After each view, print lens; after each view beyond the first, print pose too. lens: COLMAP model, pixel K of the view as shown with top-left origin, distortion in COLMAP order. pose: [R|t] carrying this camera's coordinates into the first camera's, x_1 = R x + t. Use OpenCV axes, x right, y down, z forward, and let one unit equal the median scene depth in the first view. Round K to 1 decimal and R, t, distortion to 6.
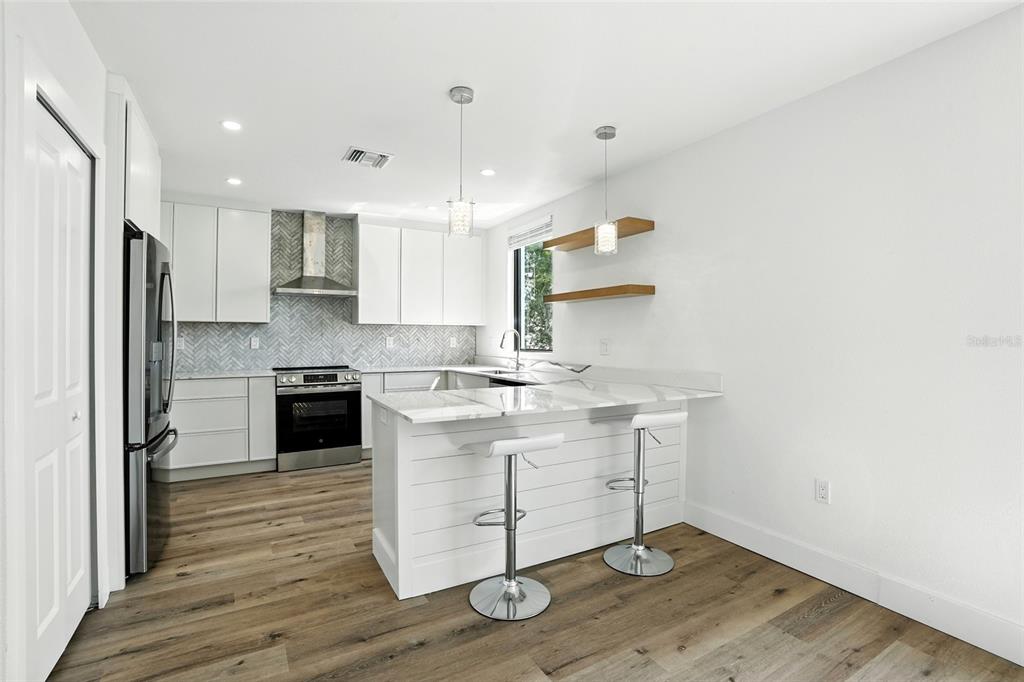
lens RADIAL K [[470.7, 0, 514.6], [0, 470.7, 336.4], [0, 0, 1]] dist [-0.074070, 0.029961]
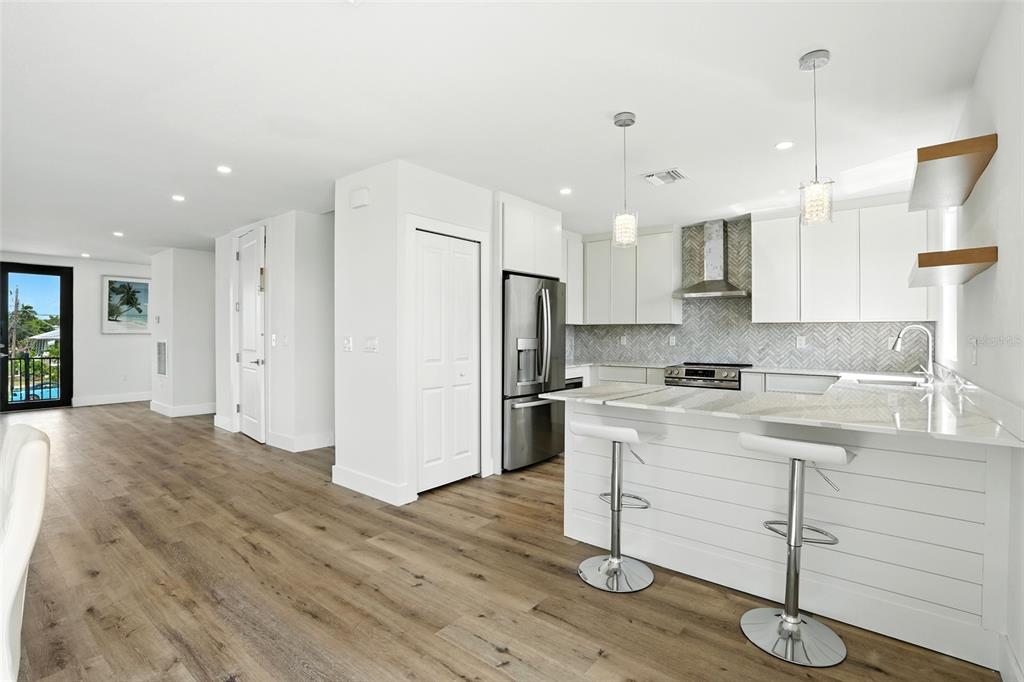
lens RADIAL K [[470.7, 0, 514.6], [0, 470.7, 336.4], [0, 0, 1]] dist [-0.074070, 0.029961]
pose [[0.366395, 0.002113, -0.930457, 0.600771], [-0.002072, 0.999997, 0.001455, 0.002357], [0.930457, 0.001395, 0.366398, 0.246410]]
